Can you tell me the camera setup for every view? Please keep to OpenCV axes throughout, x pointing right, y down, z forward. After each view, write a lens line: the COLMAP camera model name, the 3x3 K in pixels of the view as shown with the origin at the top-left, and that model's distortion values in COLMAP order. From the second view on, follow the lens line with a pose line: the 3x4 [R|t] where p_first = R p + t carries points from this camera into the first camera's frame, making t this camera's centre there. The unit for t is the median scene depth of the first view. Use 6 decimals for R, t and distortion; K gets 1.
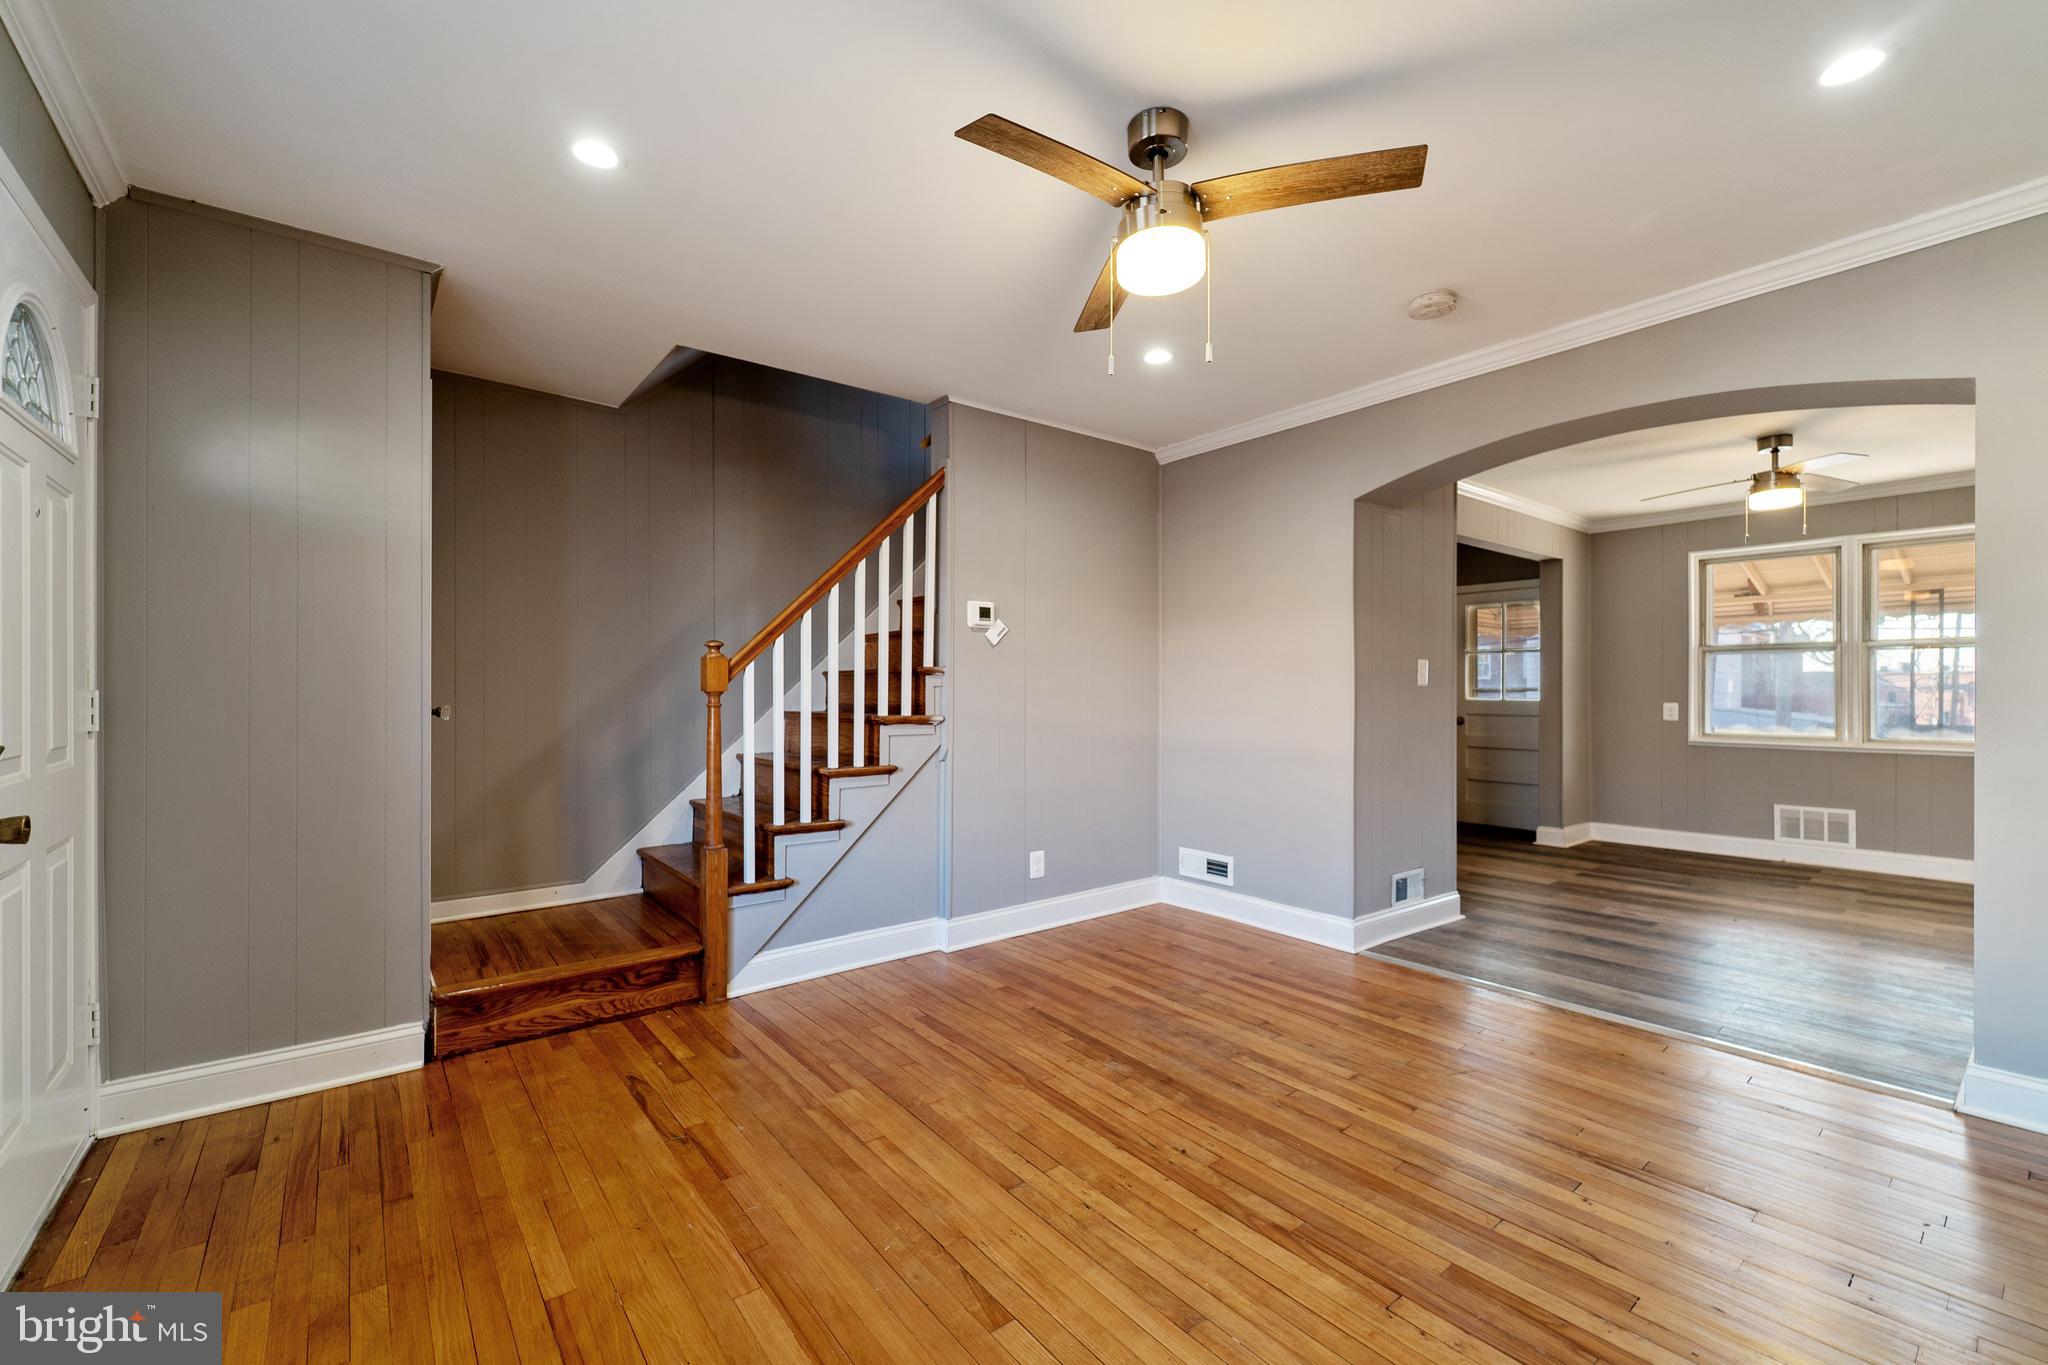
lens RADIAL K [[850.0, 0, 1029.8], [0, 850.0, 685.7], [0, 0, 1]] dist [-0.003707, -0.000524]
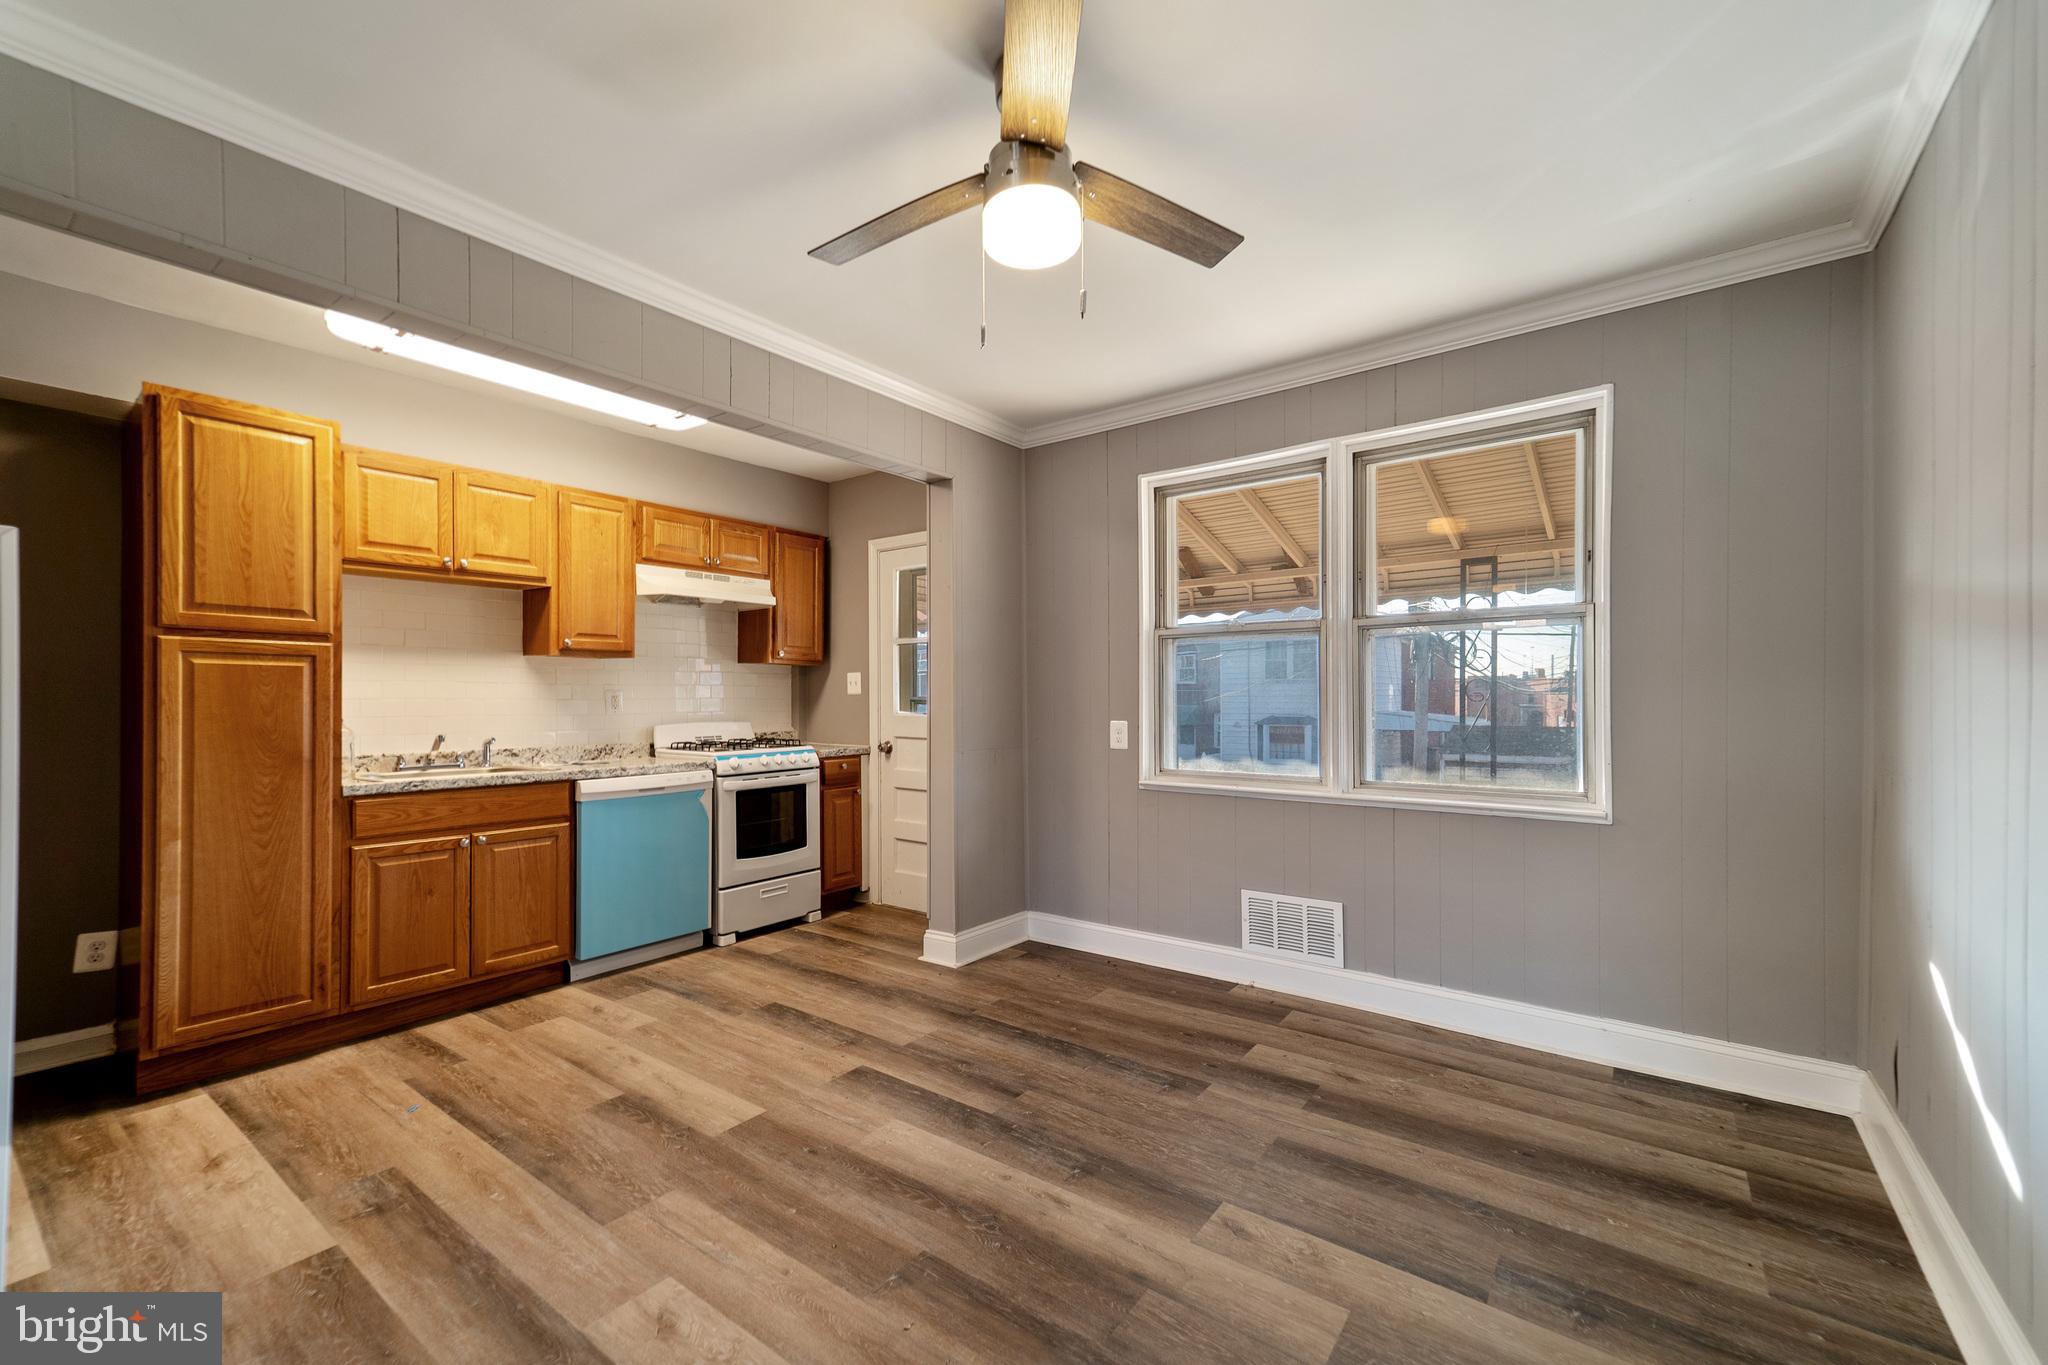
lens RADIAL K [[850.0, 0, 1014.4], [0, 850.0, 691.4], [0, 0, 1]] dist [-0.003707, -0.000524]
pose [[0.969717, -0.000728, 0.244228, 0.539147], [0.001934, 0.999987, -0.004700, 0.001980], [-0.244222, 0.005030, 0.969706, 0.426187]]
